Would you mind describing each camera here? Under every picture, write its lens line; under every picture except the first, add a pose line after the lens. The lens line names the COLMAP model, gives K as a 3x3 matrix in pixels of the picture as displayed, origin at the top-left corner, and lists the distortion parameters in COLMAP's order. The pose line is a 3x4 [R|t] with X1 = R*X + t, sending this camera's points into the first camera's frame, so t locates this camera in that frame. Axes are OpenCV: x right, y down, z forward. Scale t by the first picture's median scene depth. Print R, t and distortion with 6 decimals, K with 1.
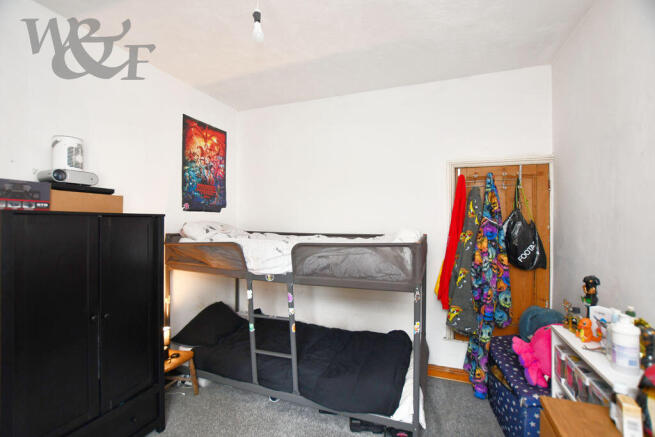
lens RADIAL K [[284.1, 0, 325.9], [0, 284.1, 219.1], [0, 0, 1]] dist [-0.037859, 0.000985]
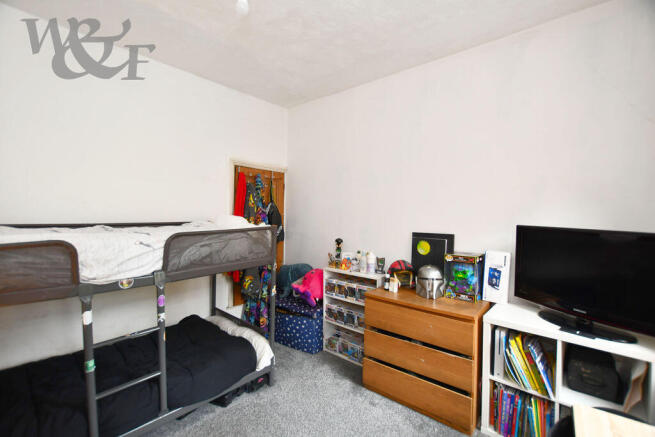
lens RADIAL K [[284.1, 0, 322.8], [0, 284.1, 217.4], [0, 0, 1]] dist [-0.037859, 0.000985]
pose [[0.337590, -0.013467, 0.941197, -0.720004], [-0.022348, 0.999501, 0.022317, 0.008125], [-0.941028, -0.028568, 0.337121, 0.293685]]
